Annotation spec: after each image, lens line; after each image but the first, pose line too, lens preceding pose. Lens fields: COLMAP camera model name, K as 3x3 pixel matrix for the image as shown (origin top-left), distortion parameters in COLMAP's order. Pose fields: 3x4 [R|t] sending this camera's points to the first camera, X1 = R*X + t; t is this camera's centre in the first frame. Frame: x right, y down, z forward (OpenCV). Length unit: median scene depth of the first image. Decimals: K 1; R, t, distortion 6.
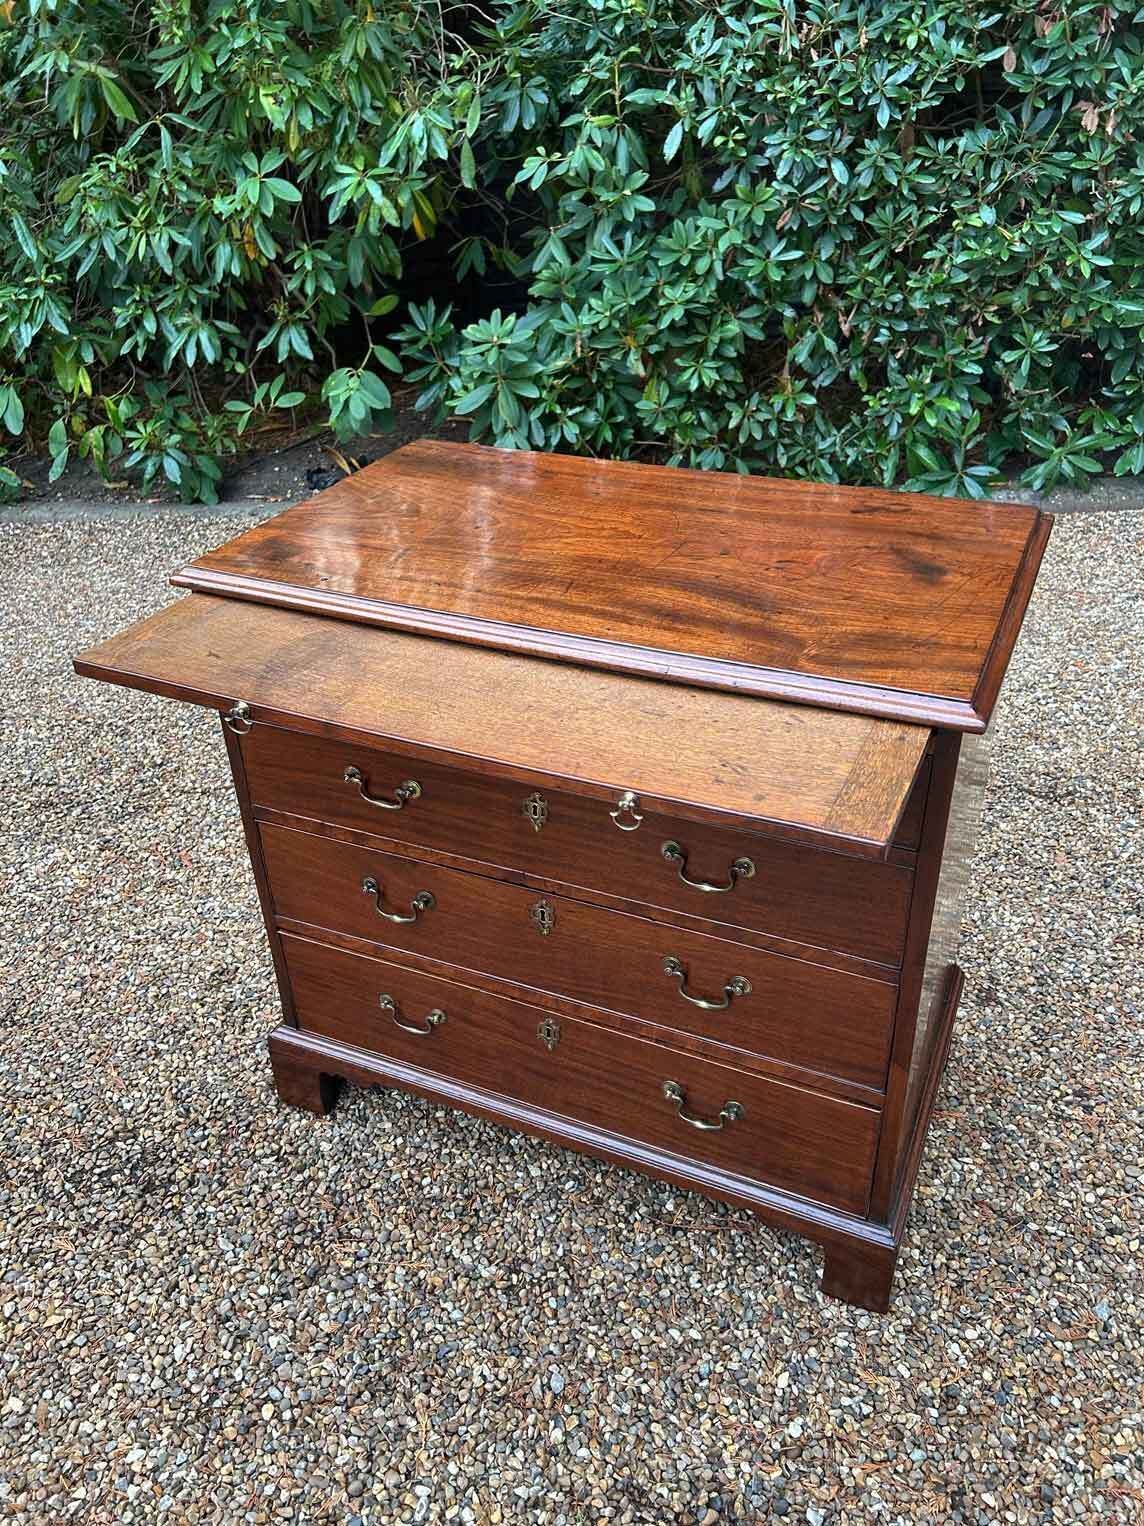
lens RADIAL K [[1188.8, 0, 572.0], [0, 1188.8, 763.0], [0, 0, 1]] dist [0.031890, -0.026577]
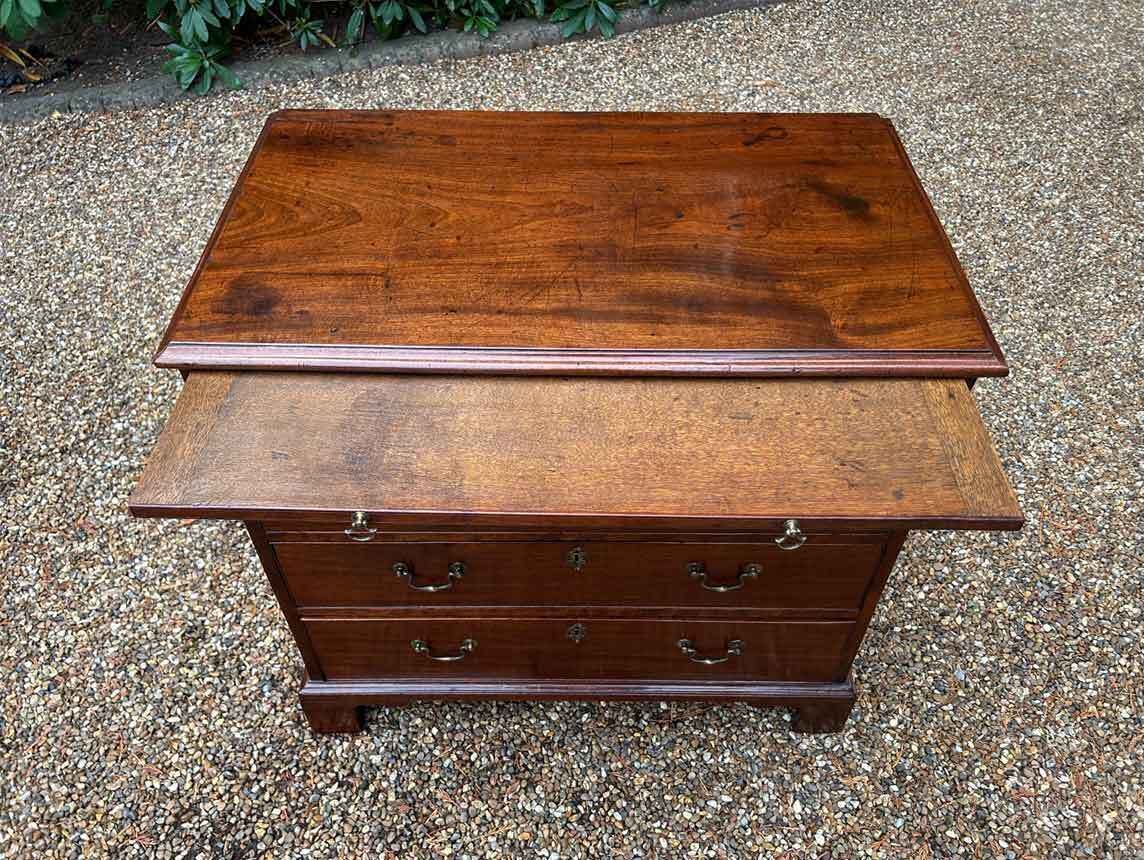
lens RADIAL K [[904.2, 0, 571.3], [0, 904.2, 439.5], [0, 0, 1]] dist [0.021827, -0.010087]
pose [[0.912949, -0.273756, 0.302624, -0.215584], [0.190181, 0.941563, 0.278011, -0.183914], [-0.361047, -0.196257, 0.911662, 0.183463]]
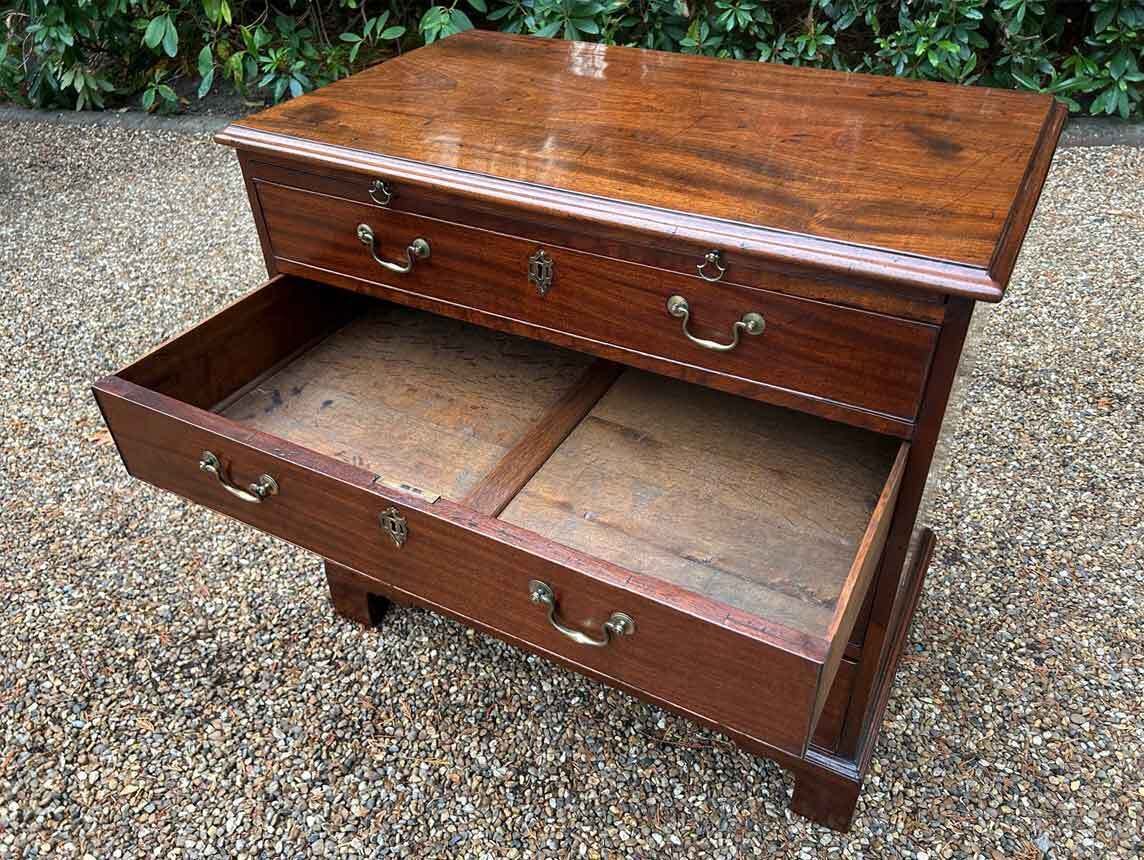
lens RADIAL K [[896.3, 0, 578.2], [0, 896.3, 440.3], [0, 0, 1]] dist [0.032758, -0.030109]
pose [[0.997843, 0.046284, -0.046556, 0.028134], [-0.041508, 0.994243, 0.098783, 0.016669], [0.050860, -0.096637, 0.994019, 0.154086]]
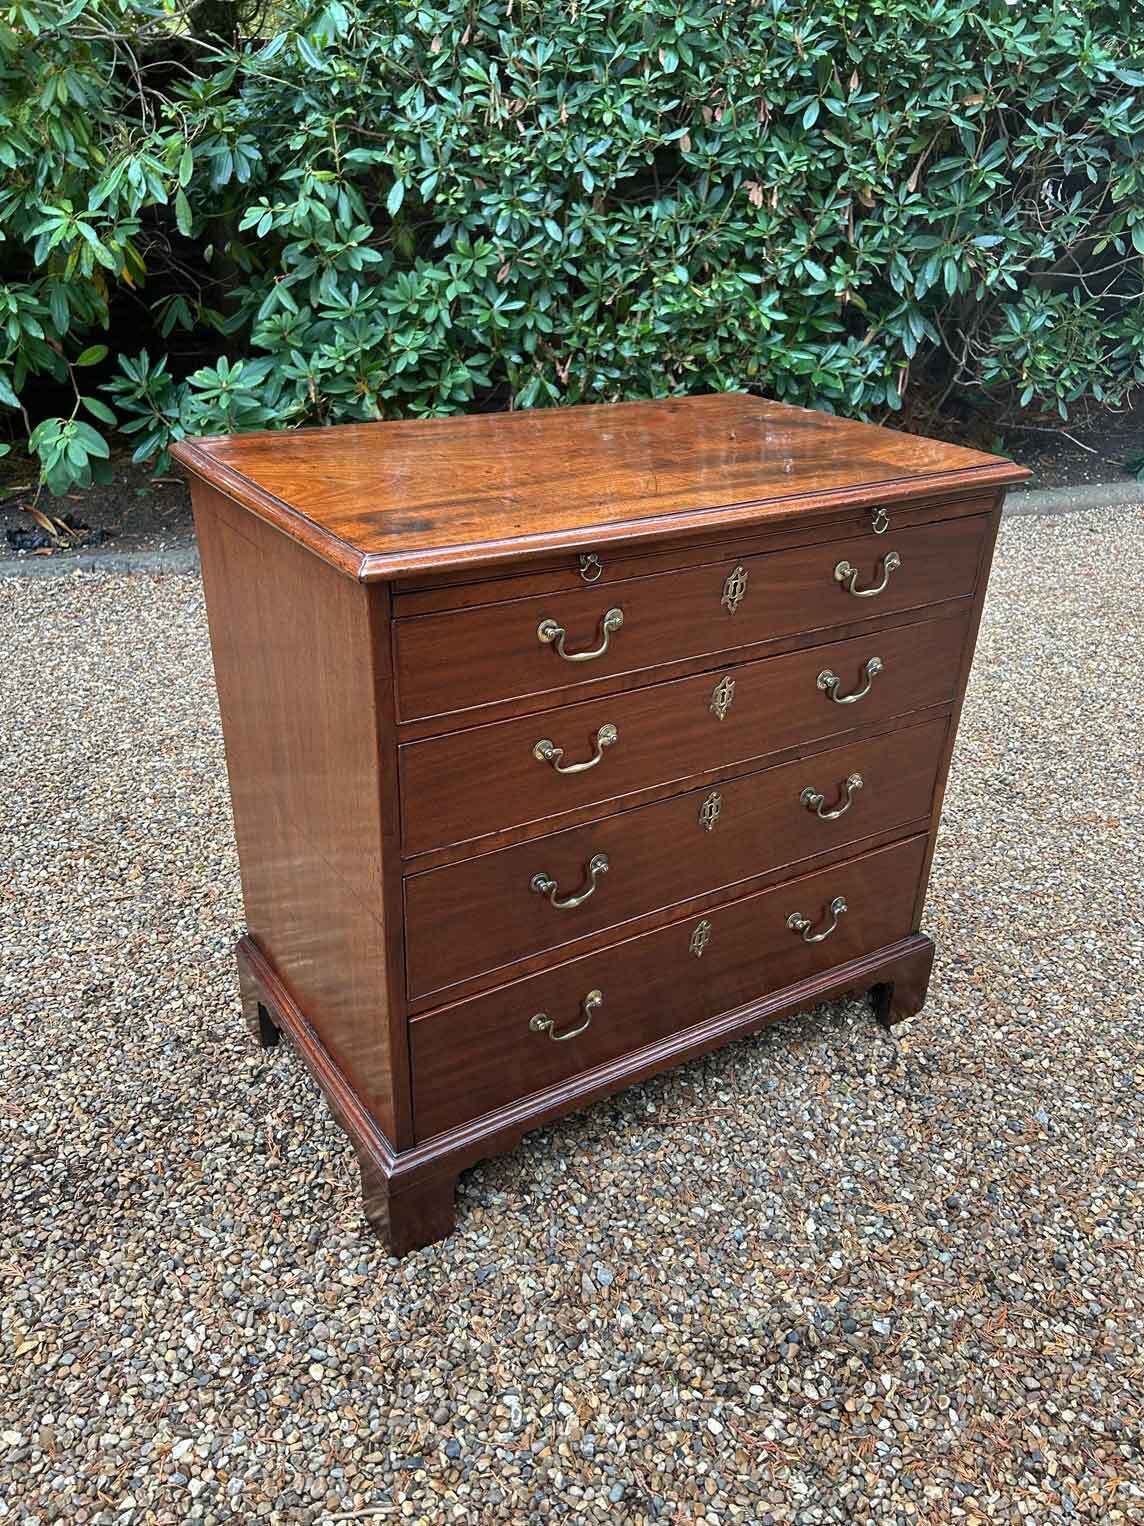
lens RADIAL K [[1191.0, 0, 569.4], [0, 1191.0, 759.7], [0, 0, 1]] dist [0.023156, -0.013610]
pose [[0.951621, -0.087328, 0.294602, -0.243805], [0.115100, 0.990267, -0.078255, 0.138864], [-0.284901, 0.108377, 0.952411, 0.015507]]
